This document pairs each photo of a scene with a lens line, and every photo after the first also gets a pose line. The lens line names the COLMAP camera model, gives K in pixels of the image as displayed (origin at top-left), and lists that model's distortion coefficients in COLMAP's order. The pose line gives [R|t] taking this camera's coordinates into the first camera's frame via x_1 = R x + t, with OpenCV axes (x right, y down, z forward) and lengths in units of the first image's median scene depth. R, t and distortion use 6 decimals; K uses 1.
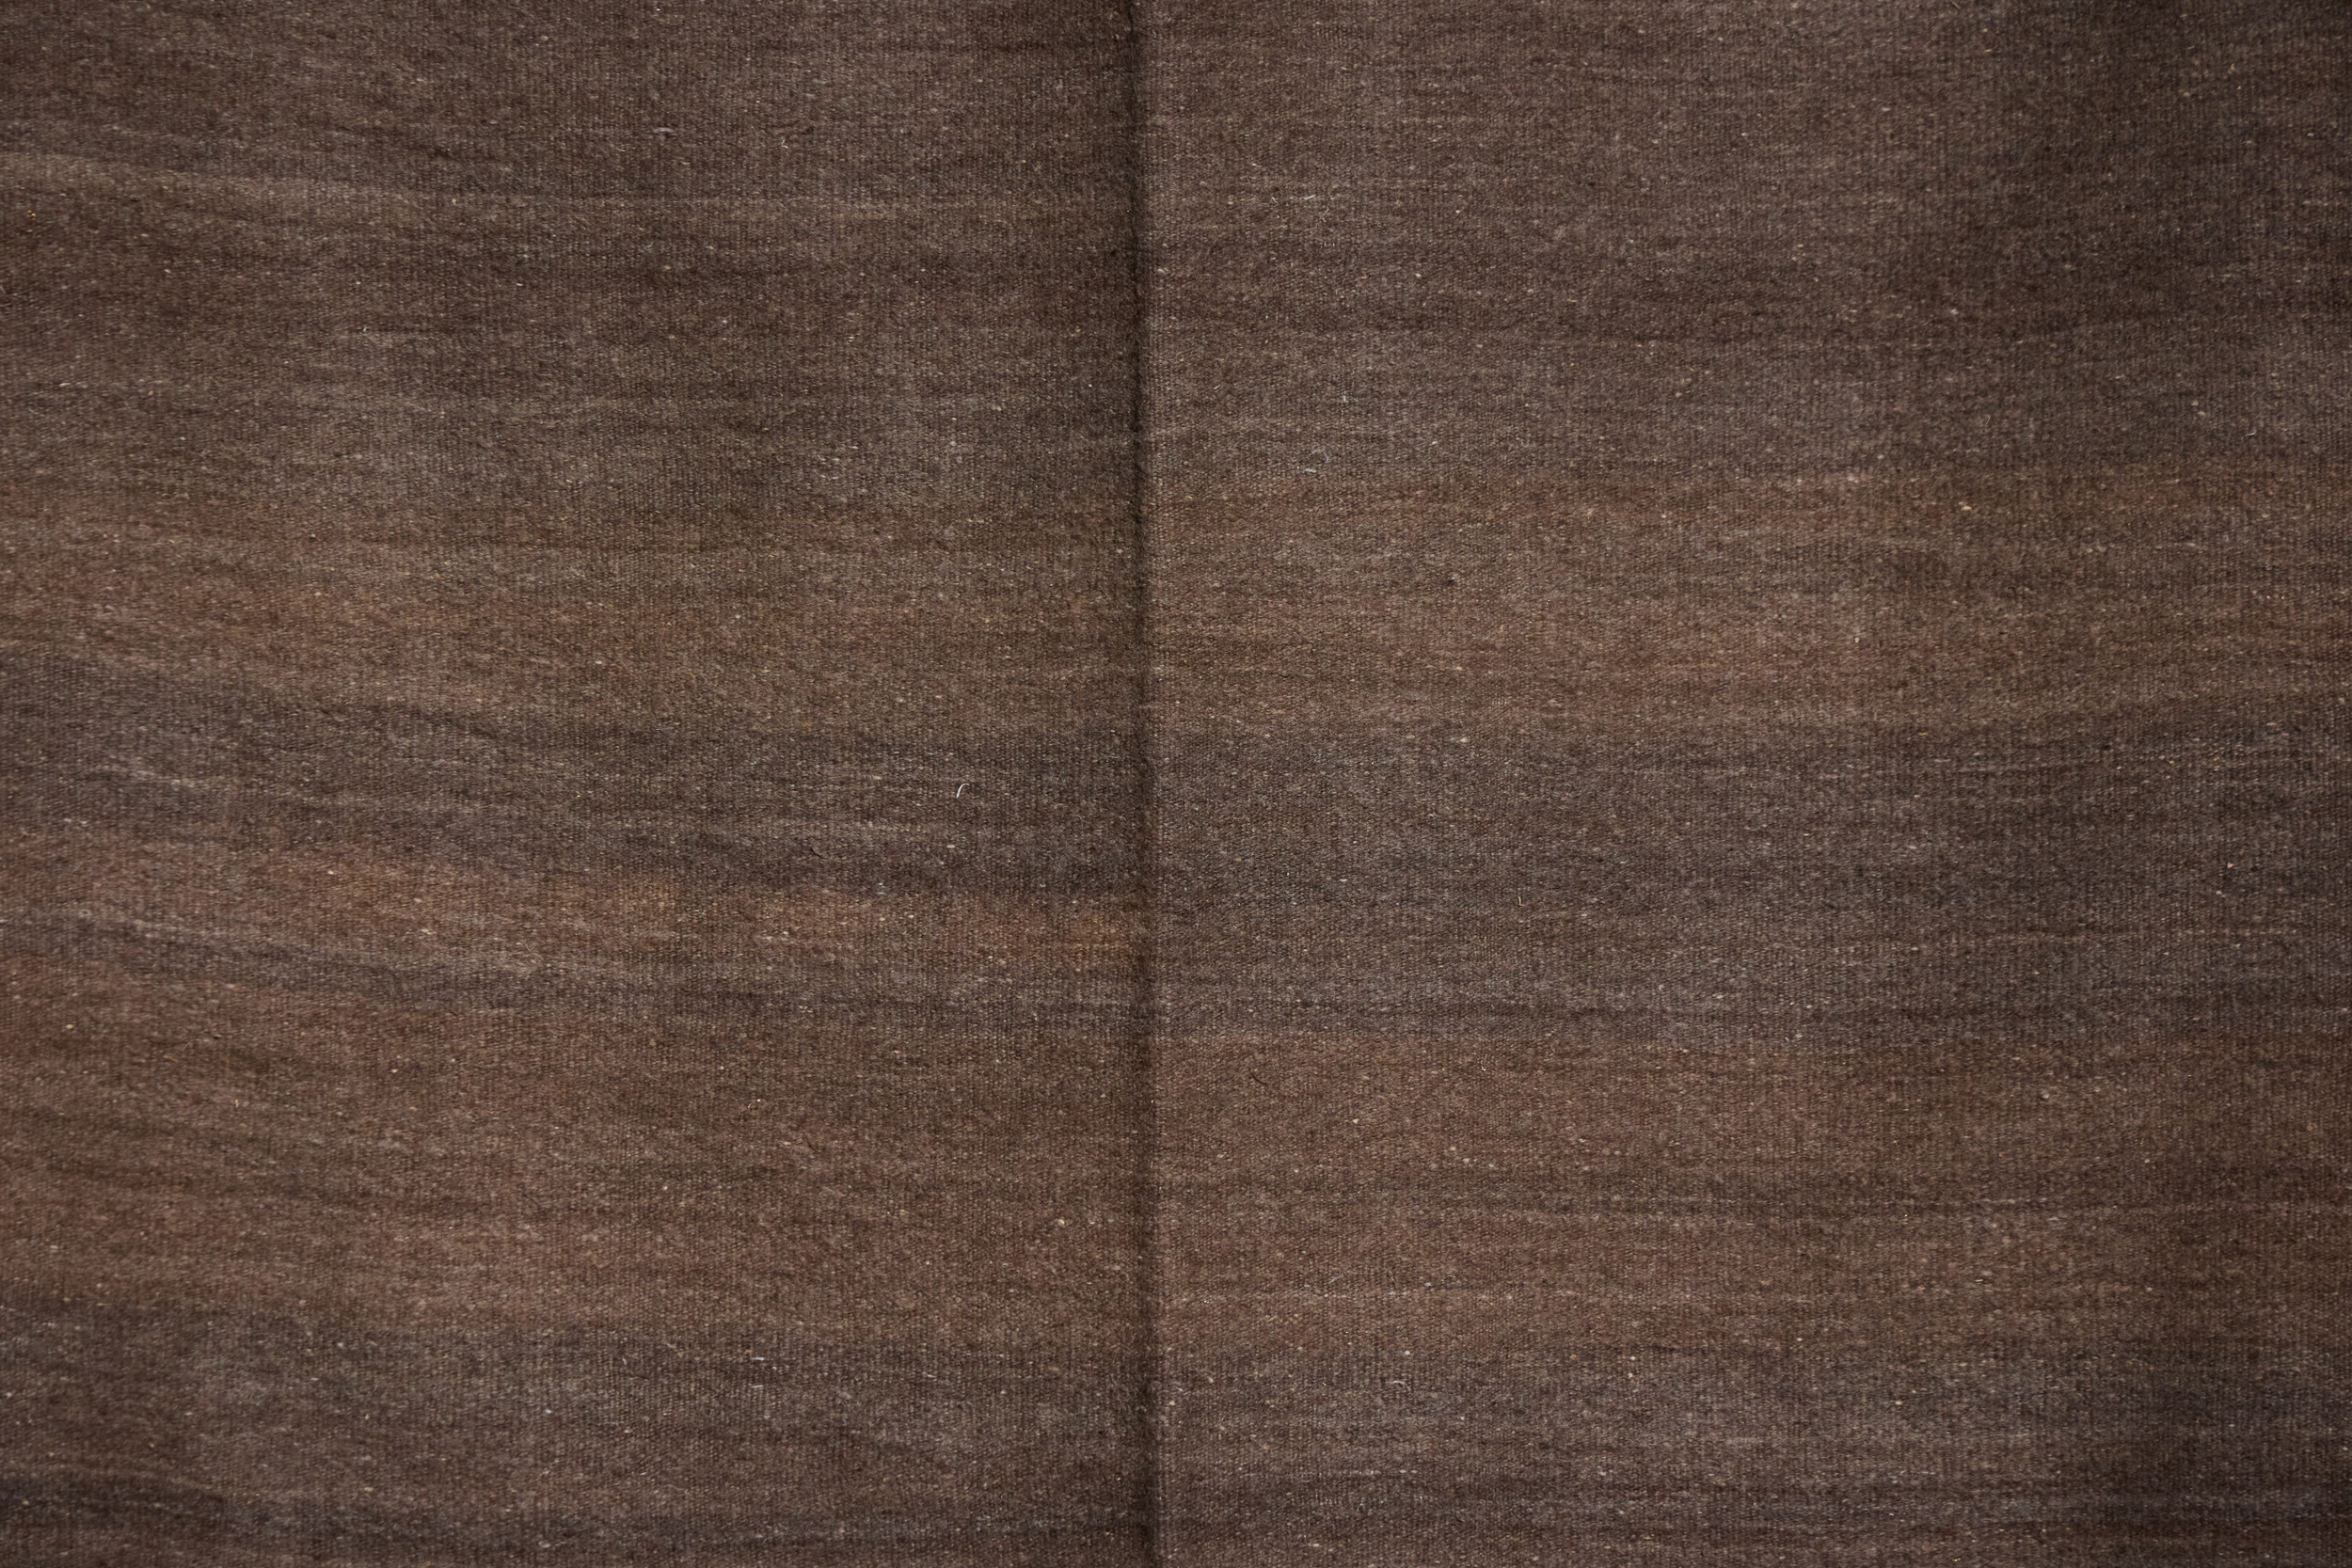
lens RADIAL K [[6305.7, 0, 1175.0], [0, 6305.7, 782.6], [0, 0, 1]] dist [0.073473, 0.000000]
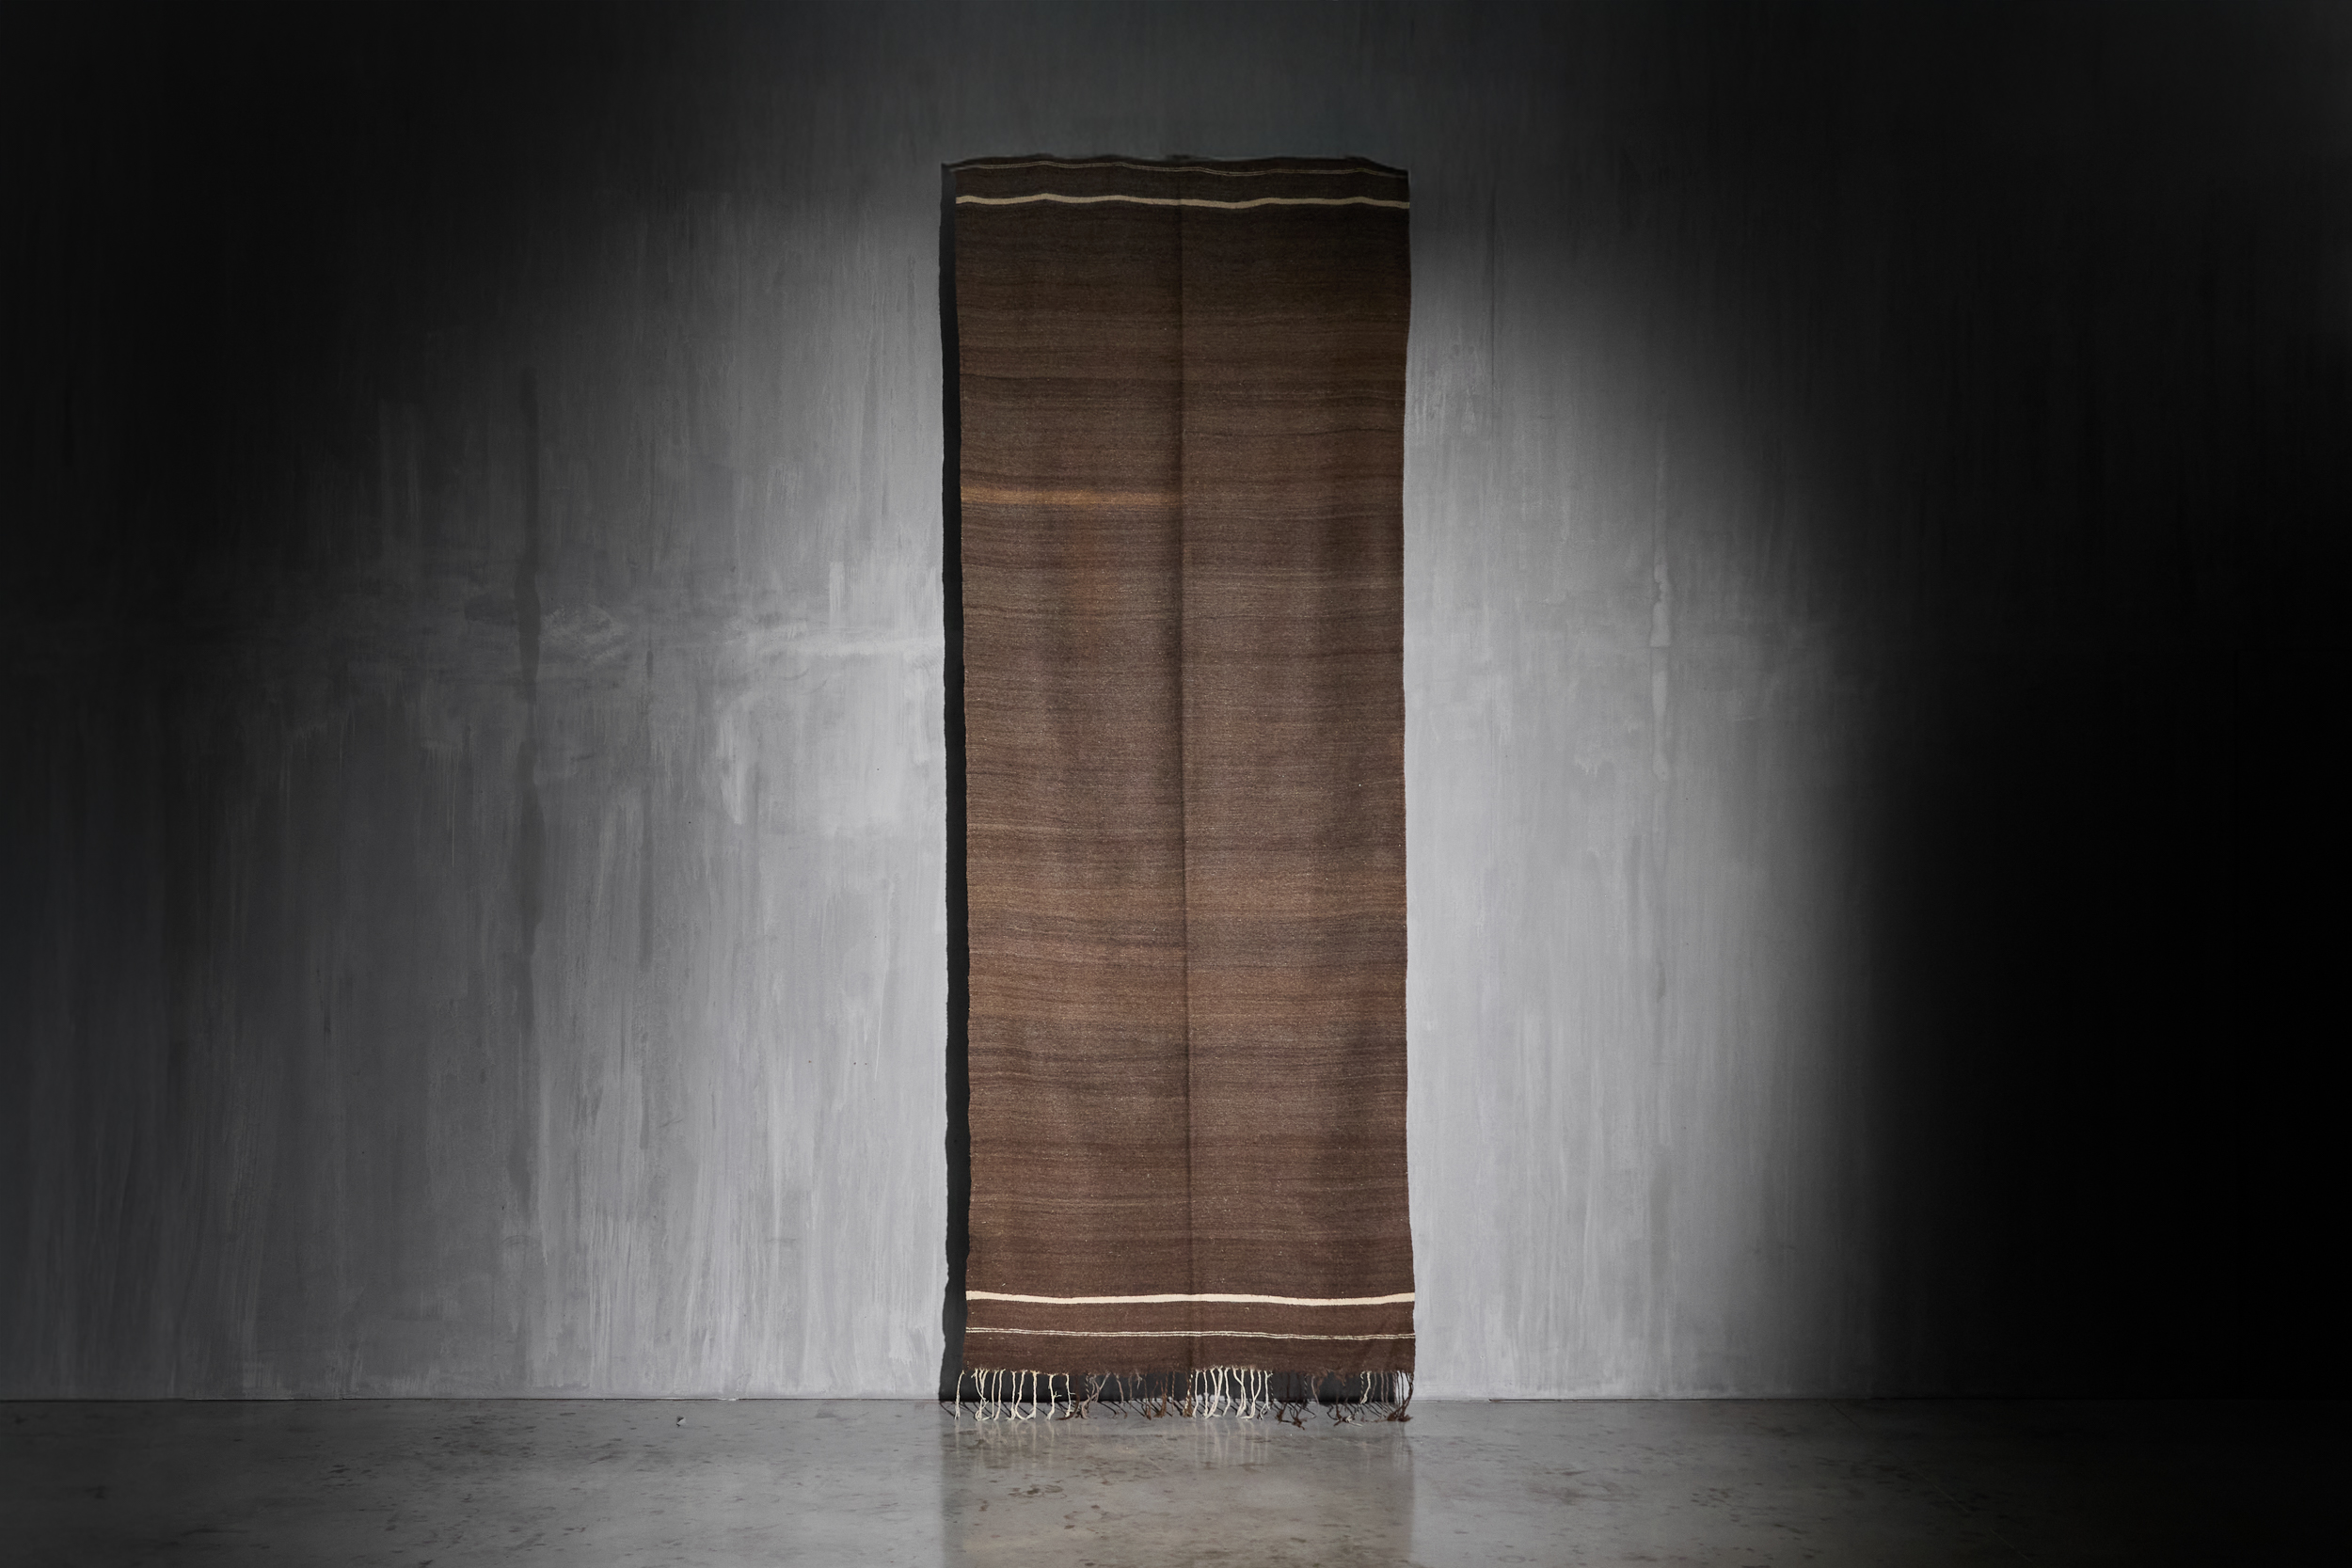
lens RADIAL K [[2316.0, 0, 1172.6], [0, 2316.0, 797.5], [0, 0, 1]] dist [0.009392, 0.000000]
pose [[0.999476, -0.012619, -0.029818, 0.048606], [0.011075, 0.998616, -0.051411, -0.010655], [0.030426, 0.051053, 0.998232, -1.157340]]
